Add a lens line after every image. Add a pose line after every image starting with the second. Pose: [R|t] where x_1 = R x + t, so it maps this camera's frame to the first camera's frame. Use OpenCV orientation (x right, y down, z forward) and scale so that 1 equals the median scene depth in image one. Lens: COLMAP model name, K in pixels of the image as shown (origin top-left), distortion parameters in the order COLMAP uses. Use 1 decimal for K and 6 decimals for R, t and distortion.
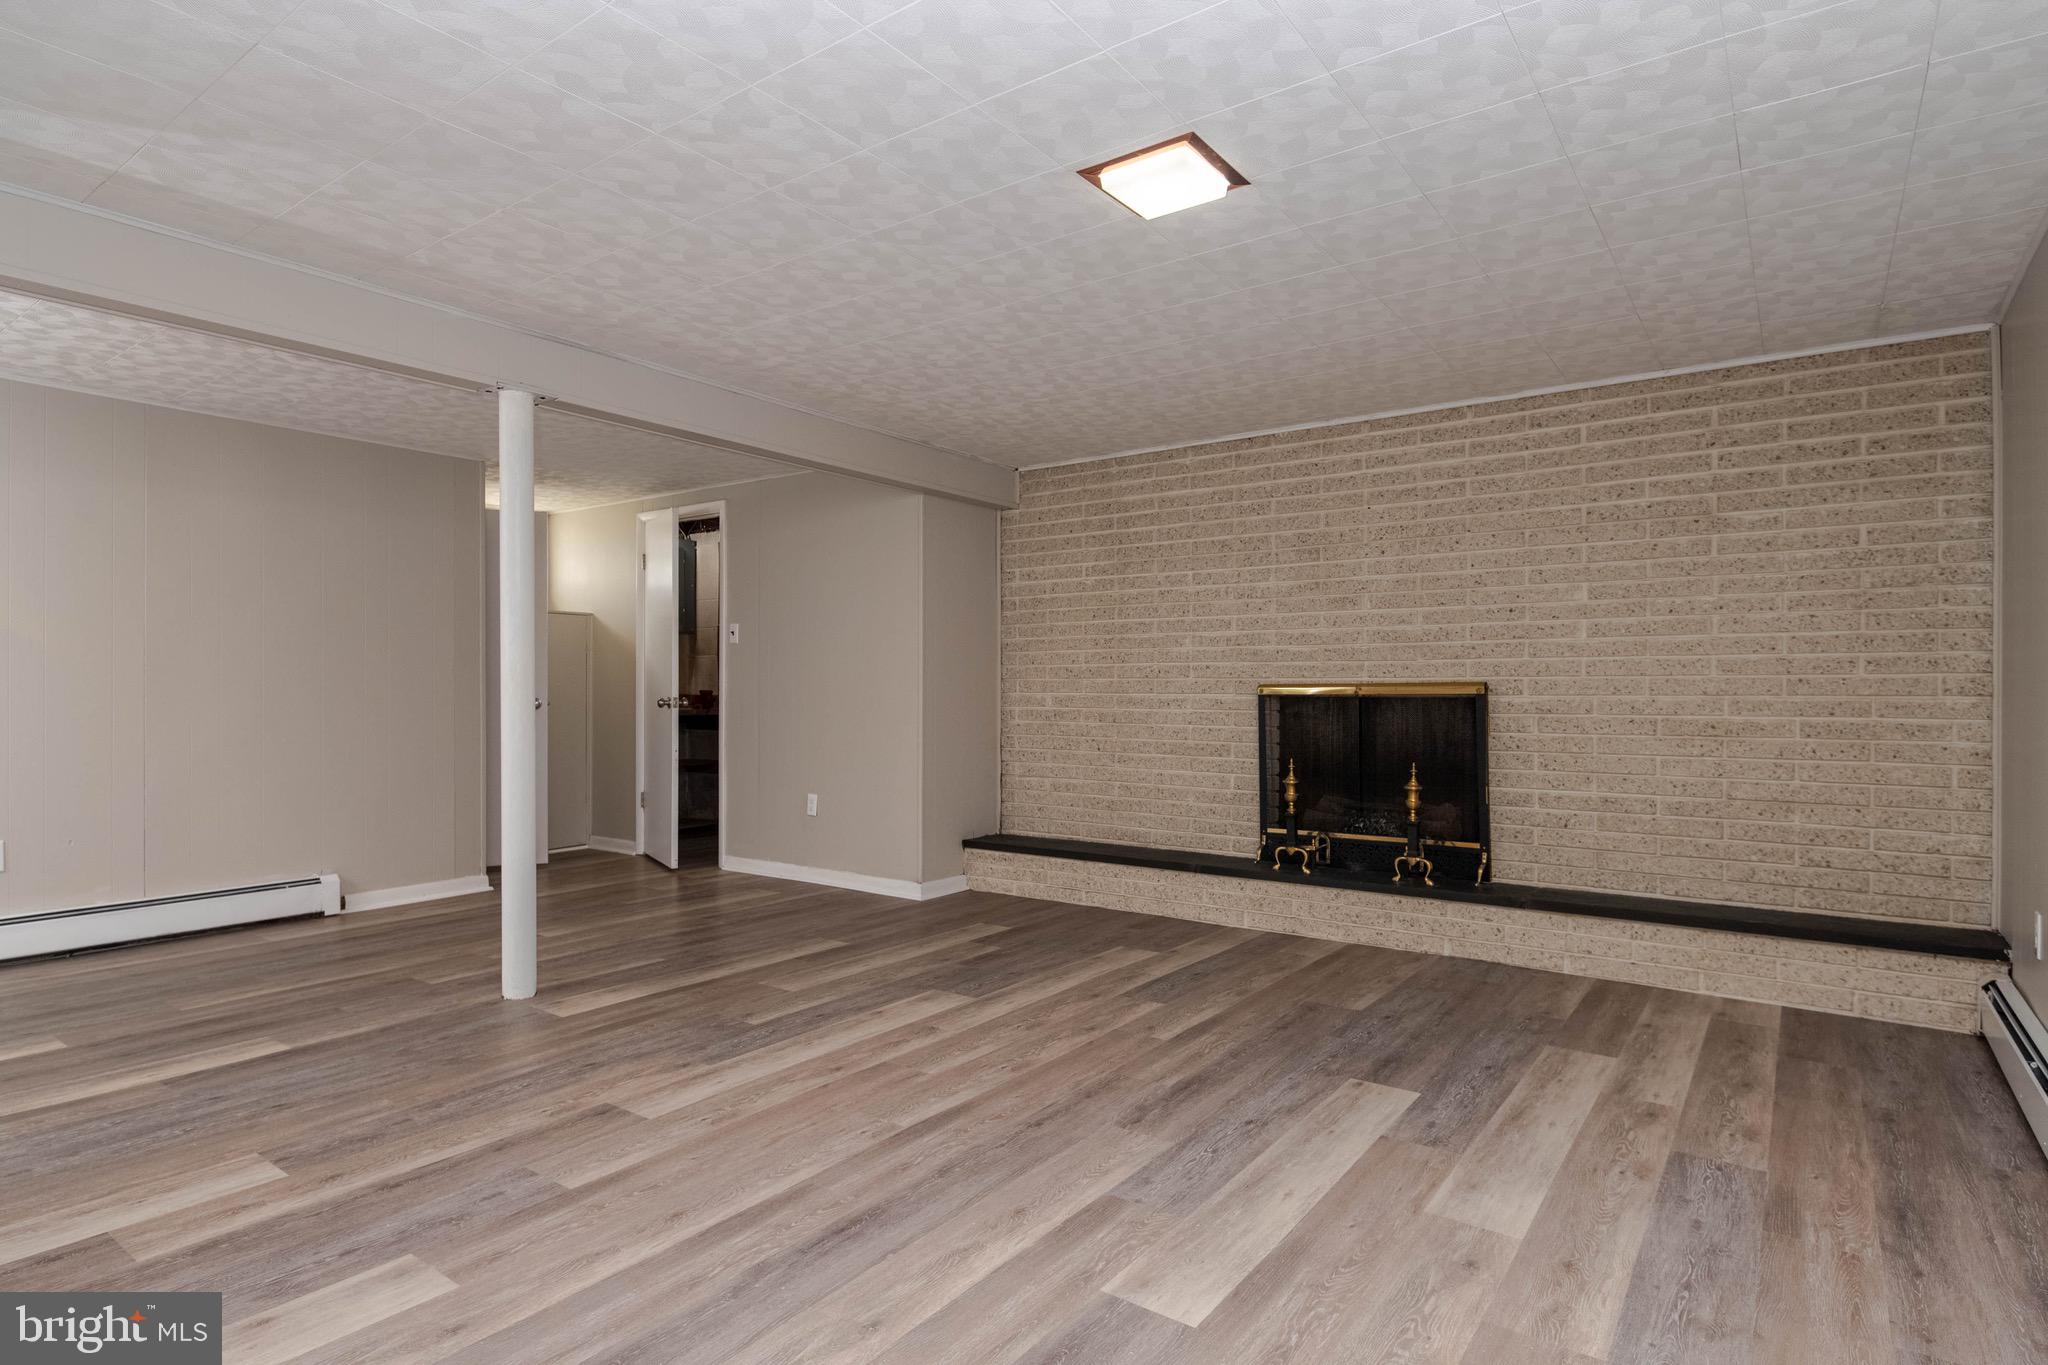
lens RADIAL K [[1073.3, 0, 1024.0], [0, 1073.3, 682.5], [0, 0, 1]] dist [0.002533, -0.000763]
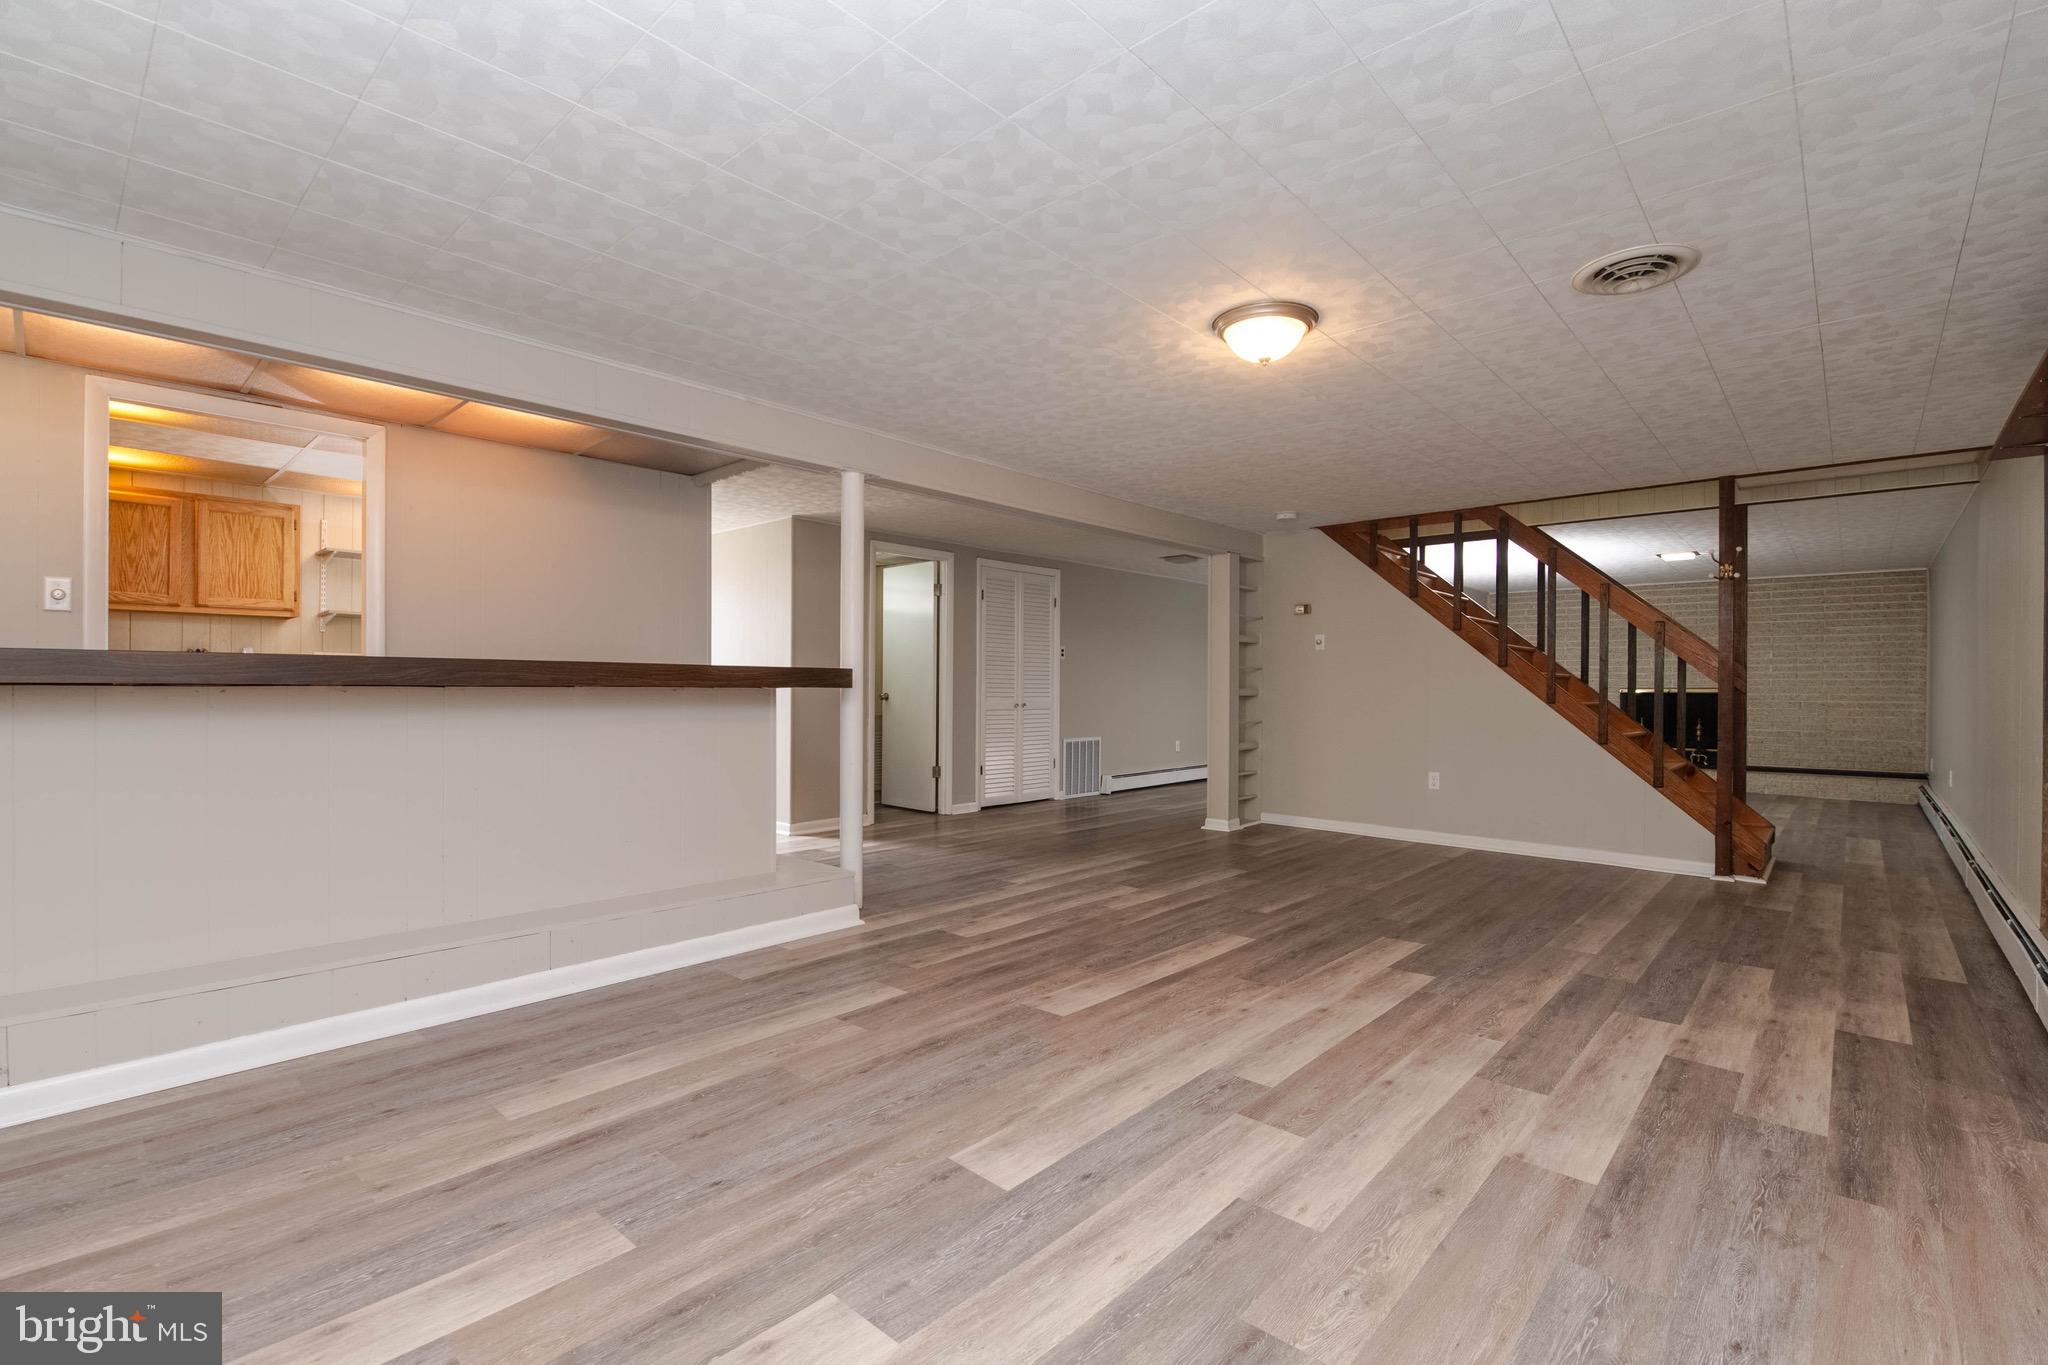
lens RADIAL K [[947.2, 0, 1024.0], [0, 947.2, 682.5], [0, 0, 1]] dist [0.030663, -0.018143]
pose [[0.995345, 0.002618, -0.096340, -1.228520], [-0.002672, 0.999996, -0.000433, -0.010000], [0.096338, 0.000688, 0.995348, -1.739408]]
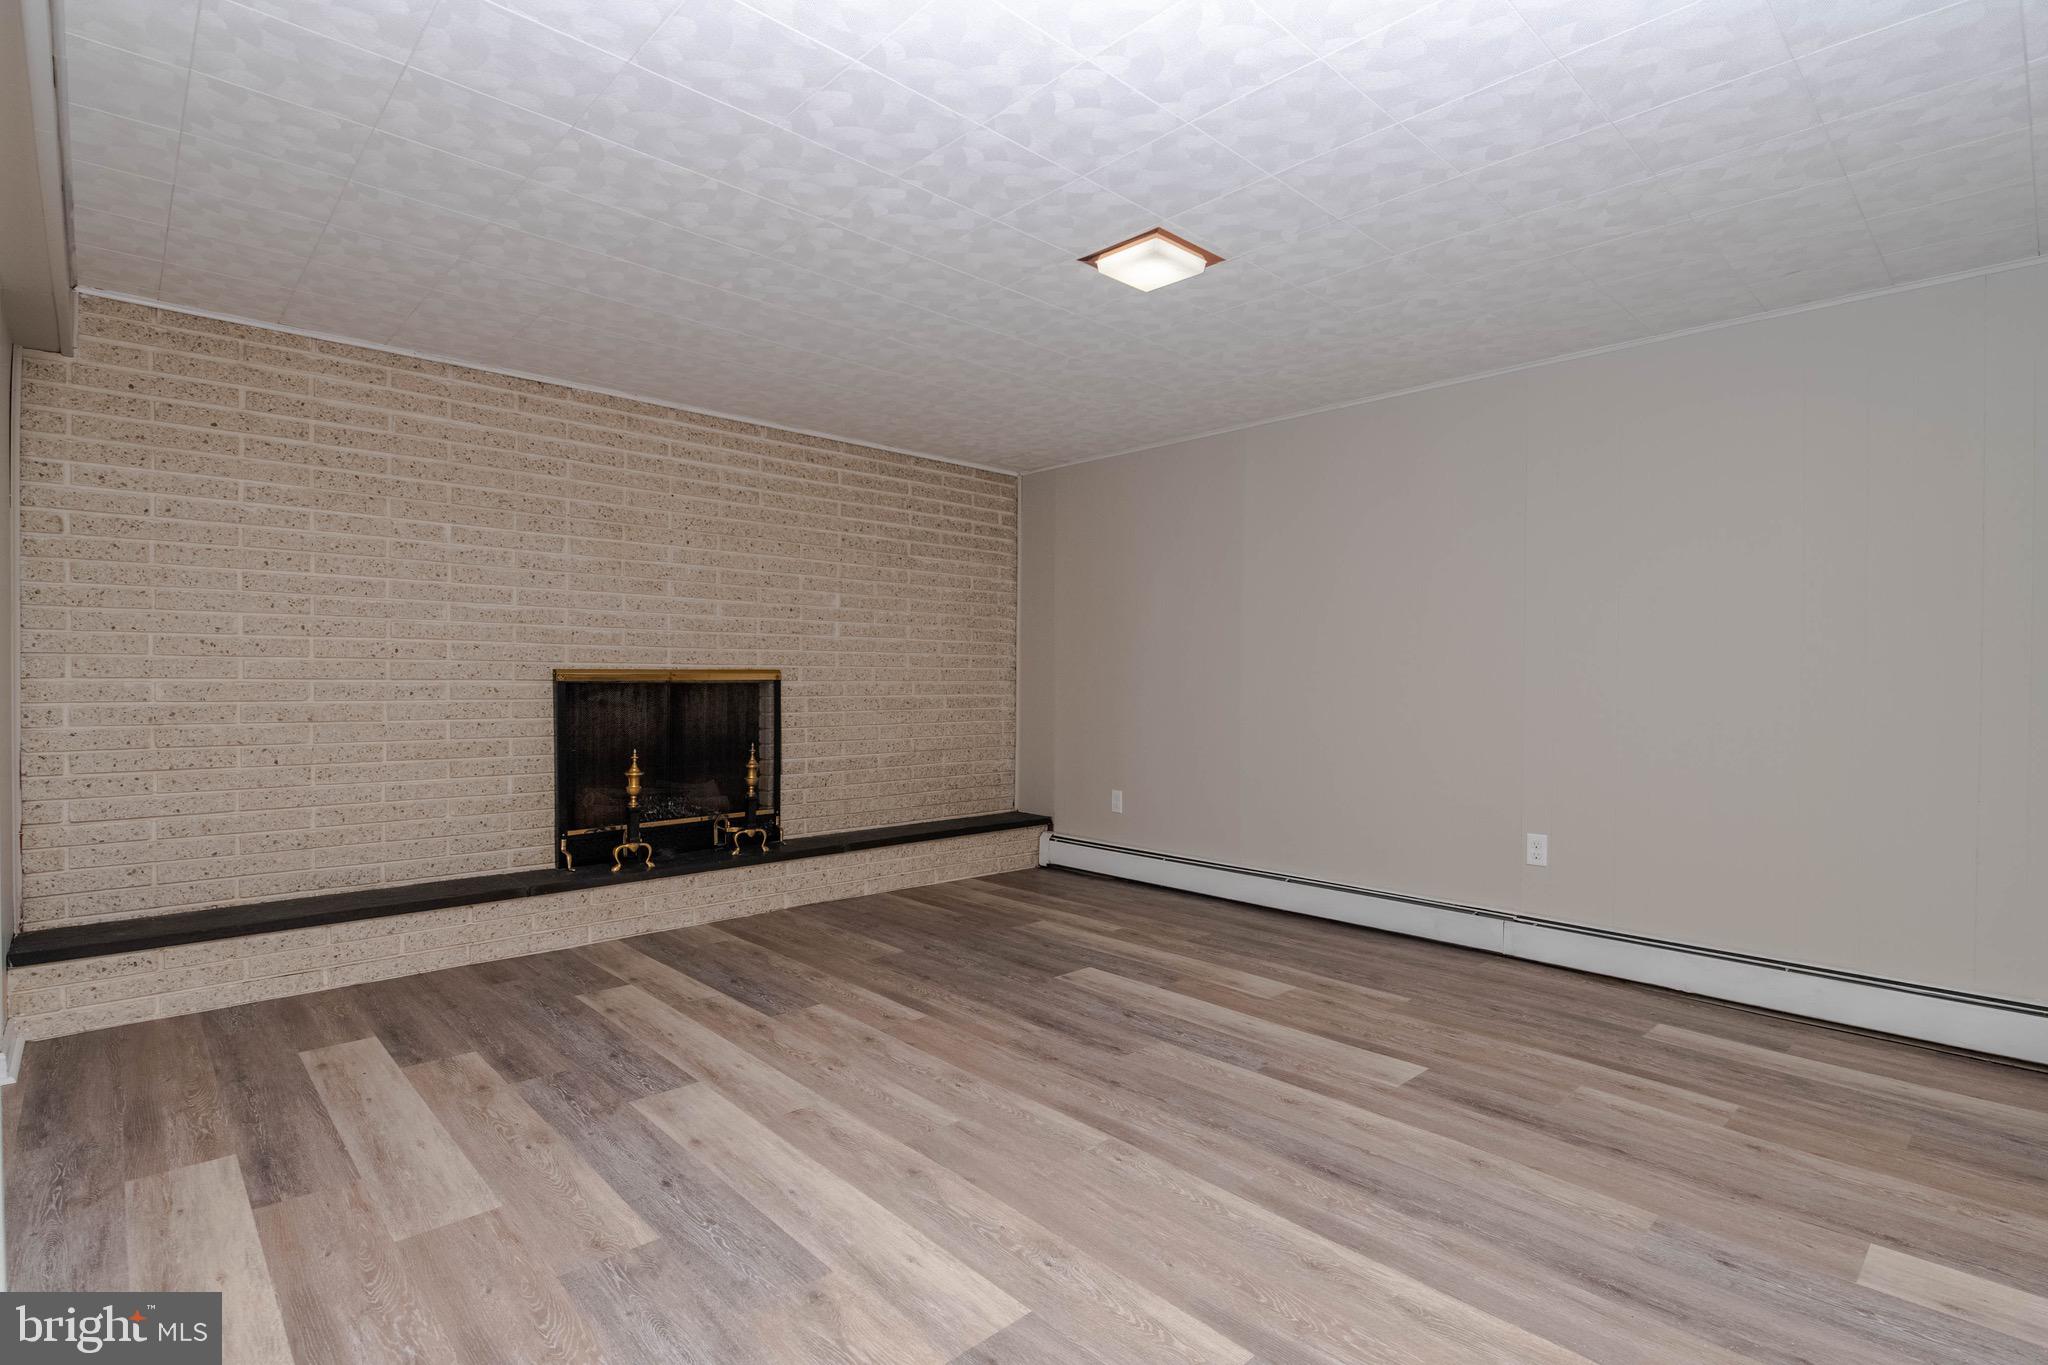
lens RADIAL K [[999.0, 0, 1028.2], [0, 999.0, 685.3], [0, 0, 1]] dist [-0.001517, -0.001124]
pose [[0.174939, -0.008473, 0.984543, -0.692118], [-0.013186, 0.999853, 0.010948, 0.001088], [-0.984491, -0.014898, 0.174801, 0.640245]]
